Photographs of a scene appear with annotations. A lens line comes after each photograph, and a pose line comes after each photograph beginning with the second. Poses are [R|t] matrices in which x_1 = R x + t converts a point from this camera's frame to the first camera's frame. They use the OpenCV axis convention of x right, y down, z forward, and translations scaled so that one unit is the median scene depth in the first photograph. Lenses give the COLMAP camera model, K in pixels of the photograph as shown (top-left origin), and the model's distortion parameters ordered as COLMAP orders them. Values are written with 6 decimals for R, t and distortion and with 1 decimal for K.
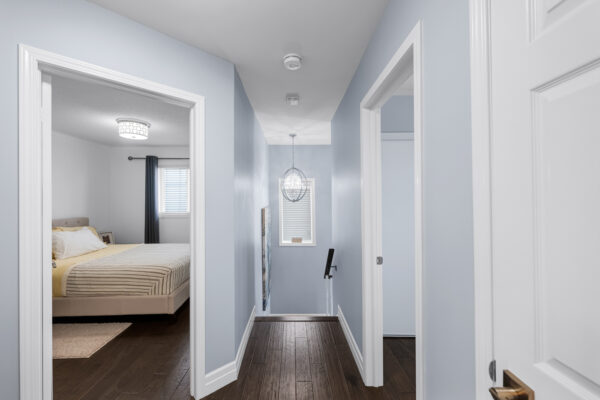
lens RADIAL K [[246.9, 0, 295.2], [0, 246.9, 199.5], [0, 0, 1]] dist [0.009040, -0.001612]
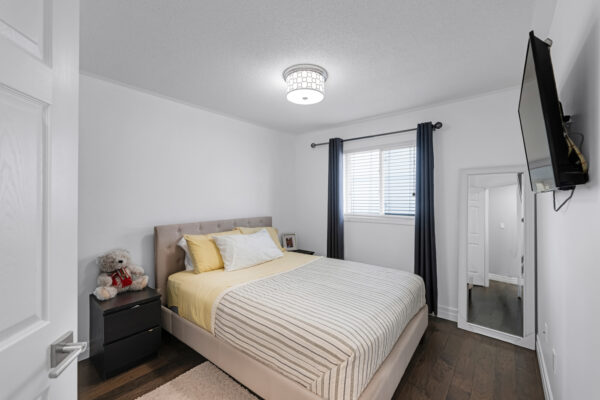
lens RADIAL K [[246.9, 0, 297.7], [0, 246.9, 199.5], [0, 0, 1]] dist [0.009040, -0.001612]
pose [[0.754323, 0.005834, -0.656478, -0.195734], [-0.002472, 0.999979, 0.006047, 0.007096], [0.656499, -0.002939, 0.754321, 0.406427]]
